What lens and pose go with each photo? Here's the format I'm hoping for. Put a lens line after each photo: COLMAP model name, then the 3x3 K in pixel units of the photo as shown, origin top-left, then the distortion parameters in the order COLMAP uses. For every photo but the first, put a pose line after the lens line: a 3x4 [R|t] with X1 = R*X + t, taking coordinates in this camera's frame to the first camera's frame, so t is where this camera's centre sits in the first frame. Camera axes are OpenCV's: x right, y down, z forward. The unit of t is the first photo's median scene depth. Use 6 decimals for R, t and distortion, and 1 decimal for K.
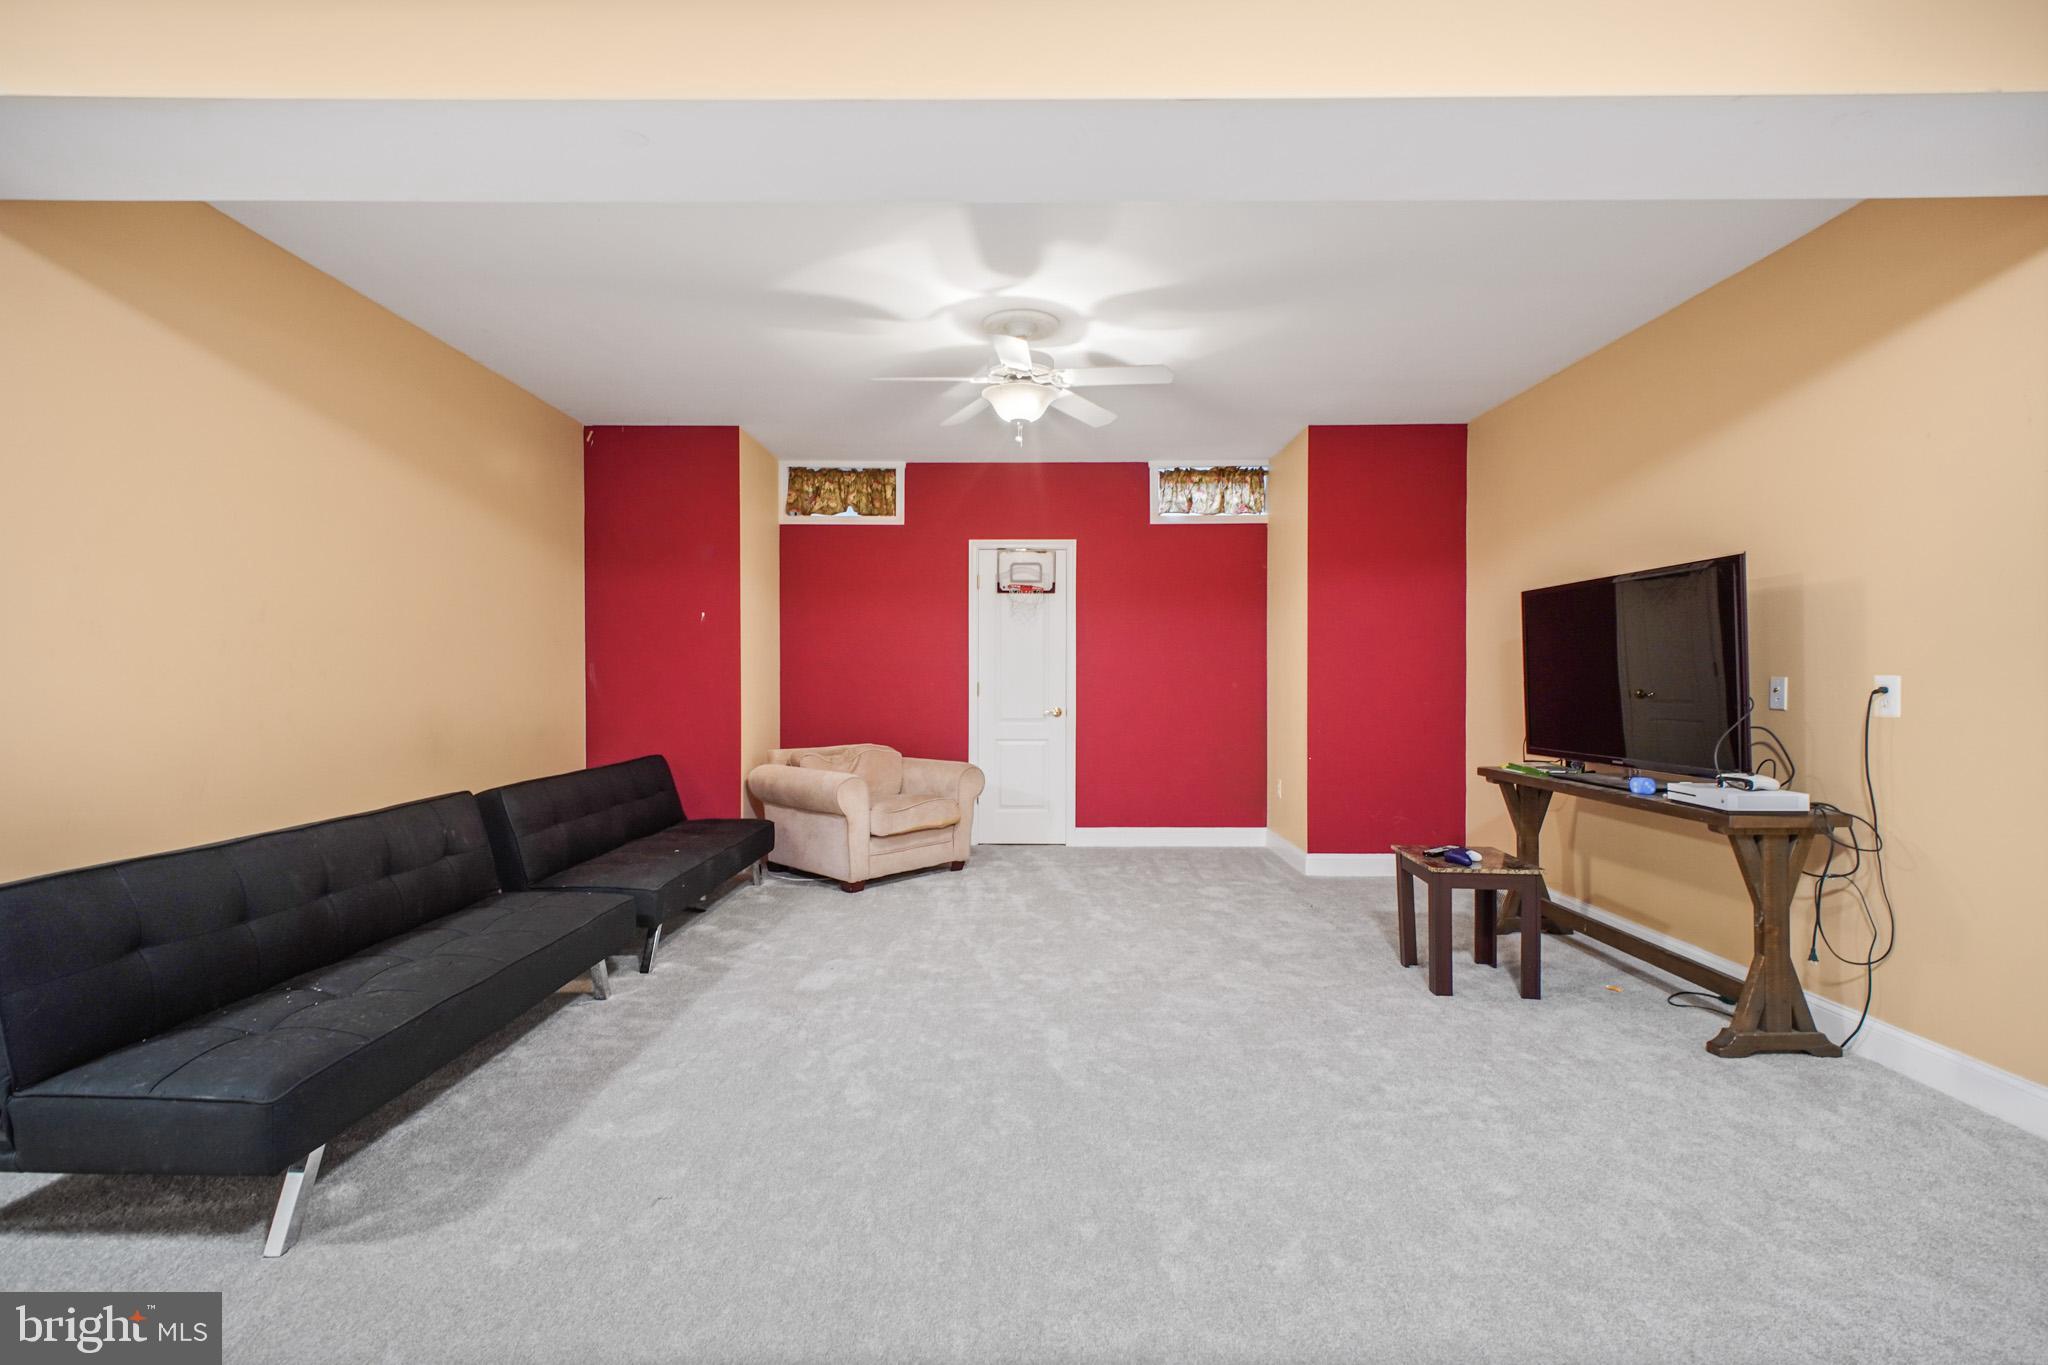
lens RADIAL K [[963.5, 0, 965.2], [0, 963.5, 681.2], [0, 0, 1]] dist [0.007091, -0.001952]
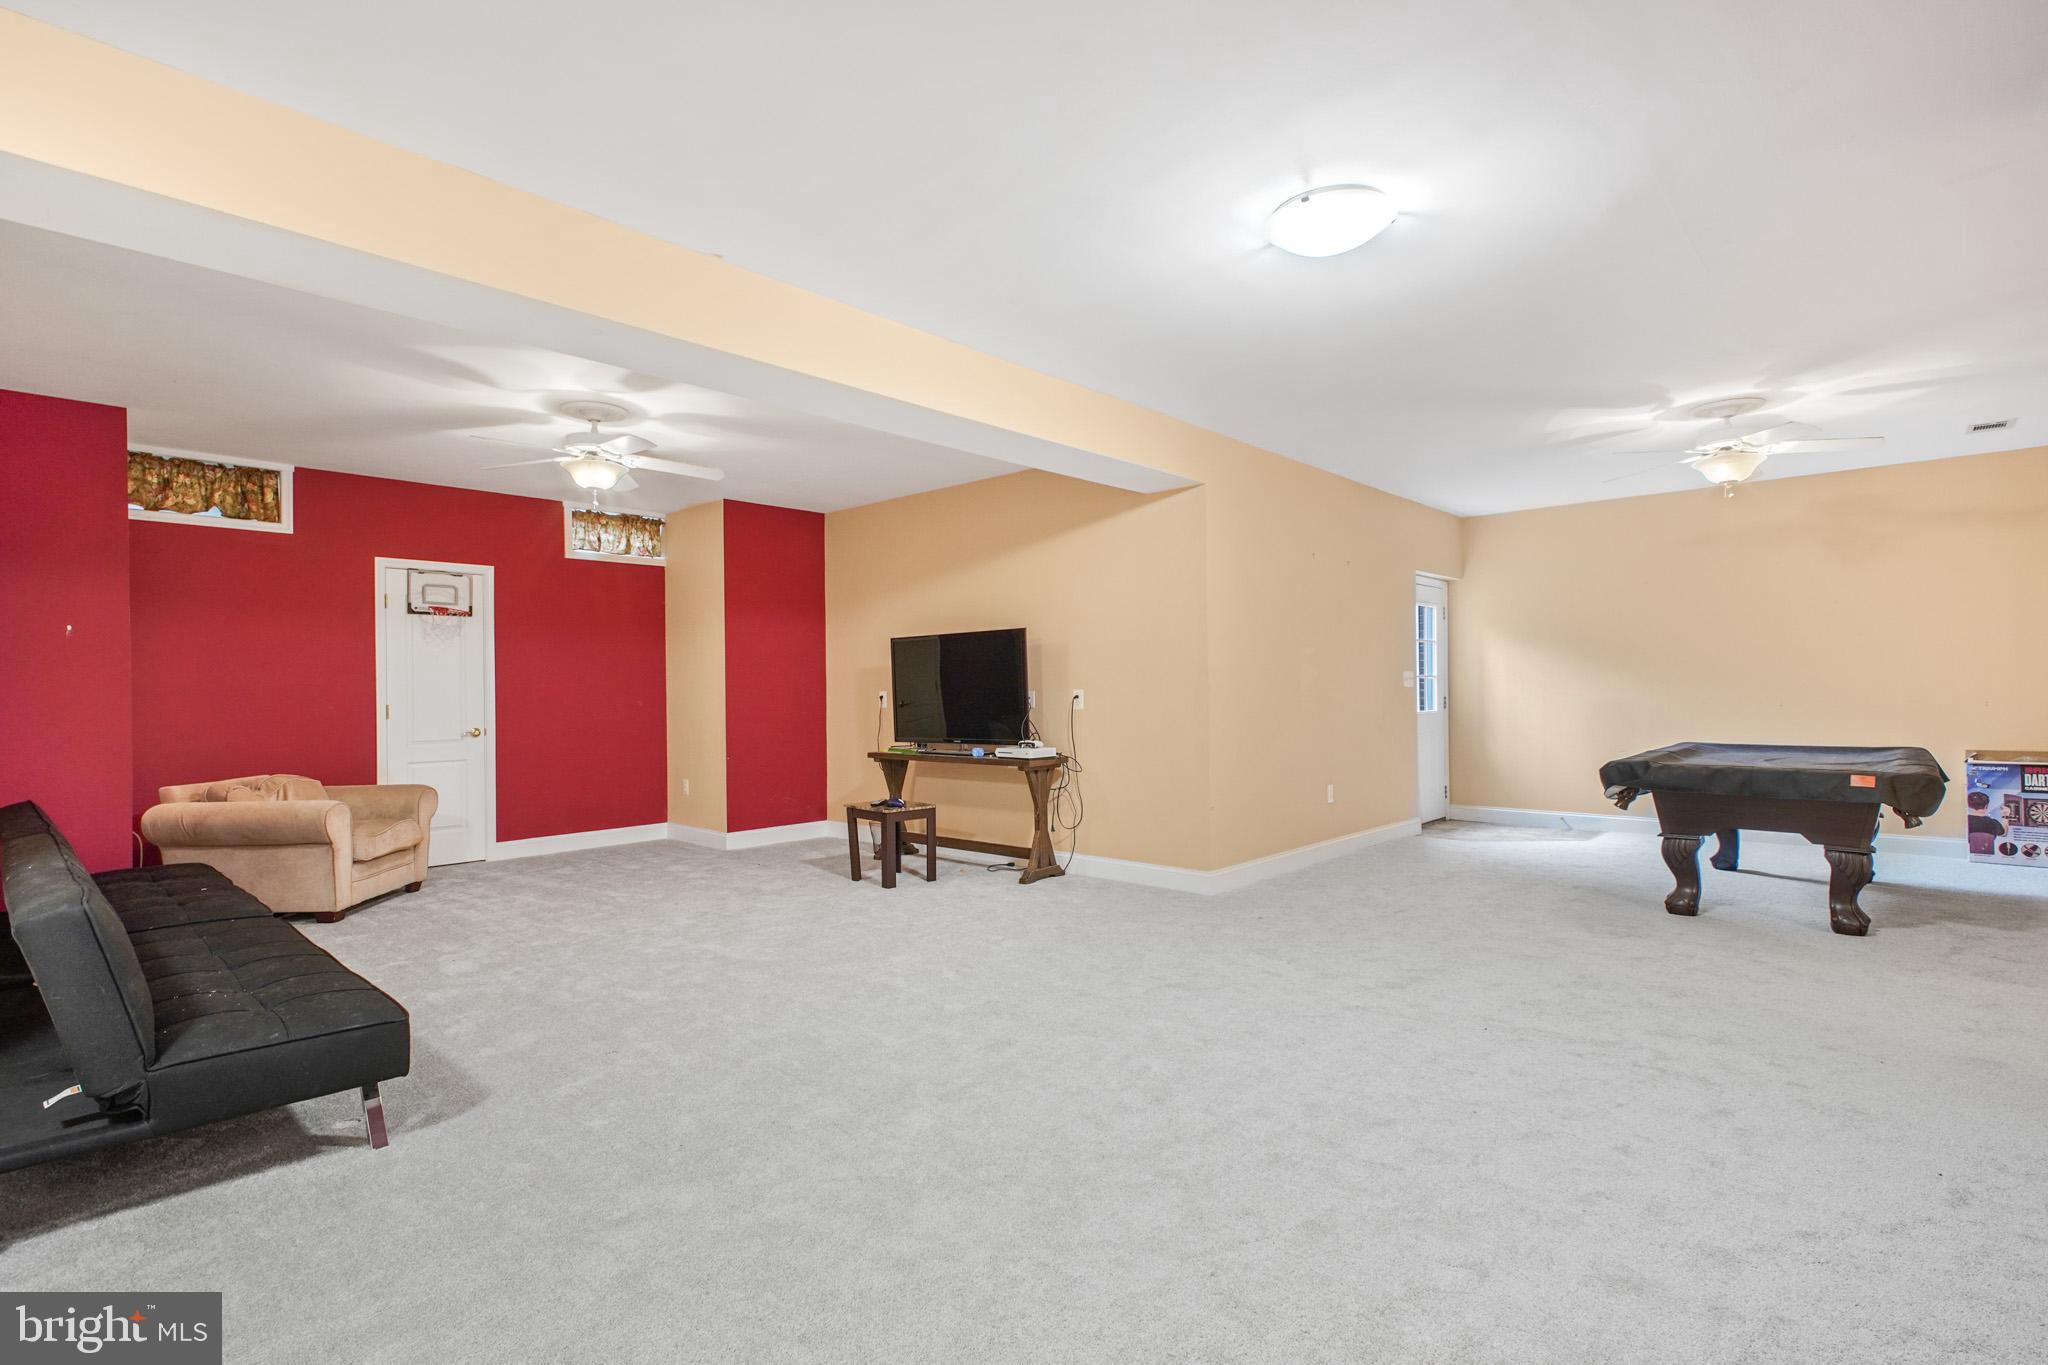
lens RADIAL K [[983.9, 0, 1033.6], [0, 983.9, 686.4], [0, 0, 1]] dist [0.013478, -0.004425]
pose [[0.660768, -0.005660, 0.750569, -0.357850], [0.016460, 0.999840, -0.006952, 0.000209], [-0.750410, 0.016948, 0.660756, -0.170735]]
